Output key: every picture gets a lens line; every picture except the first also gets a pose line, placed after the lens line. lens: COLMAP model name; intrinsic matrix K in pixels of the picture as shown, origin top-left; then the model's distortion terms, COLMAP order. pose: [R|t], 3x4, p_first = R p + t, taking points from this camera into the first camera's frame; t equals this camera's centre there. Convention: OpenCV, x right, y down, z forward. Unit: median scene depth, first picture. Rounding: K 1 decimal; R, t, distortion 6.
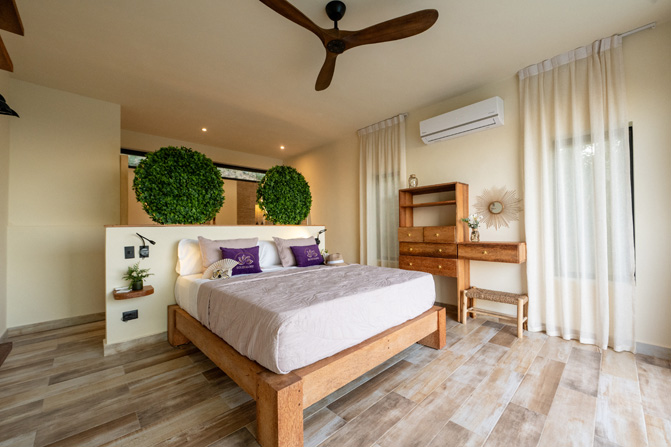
lens RADIAL K [[266.3, 0, 331.8], [0, 266.3, 225.0], [0, 0, 1]] dist [-0.002401, -0.000189]
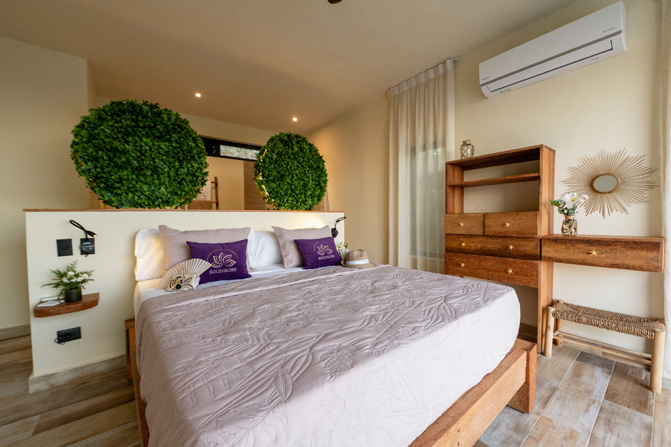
lens RADIAL K [[266.3, 0, 331.8], [0, 266.3, 225.0], [0, 0, 1]] dist [-0.002401, -0.000189]
pose [[0.996260, 0.005394, -0.086243, 0.006871], [-0.001675, 0.999068, 0.043128, 0.009688], [0.086395, -0.042822, 0.995340, 0.297717]]
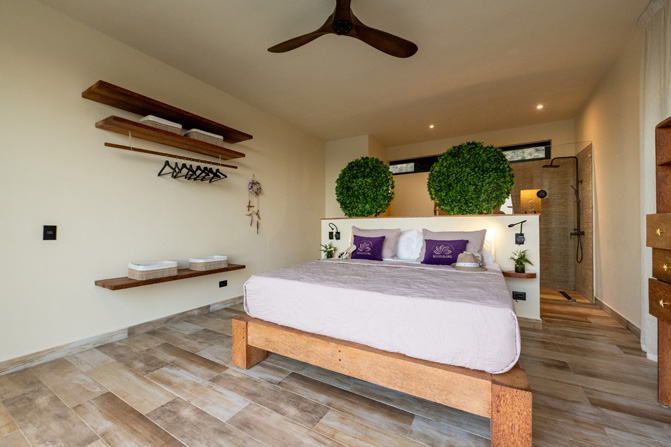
lens RADIAL K [[266.3, 0, 331.8], [0, 266.3, 225.0], [0, 0, 1]] dist [-0.002401, -0.000189]
pose [[0.284908, 0.009656, -0.958506, 0.619962], [0.014953, 0.999783, 0.014516, 0.014961], [0.958438, -0.018468, 0.284701, 0.459588]]
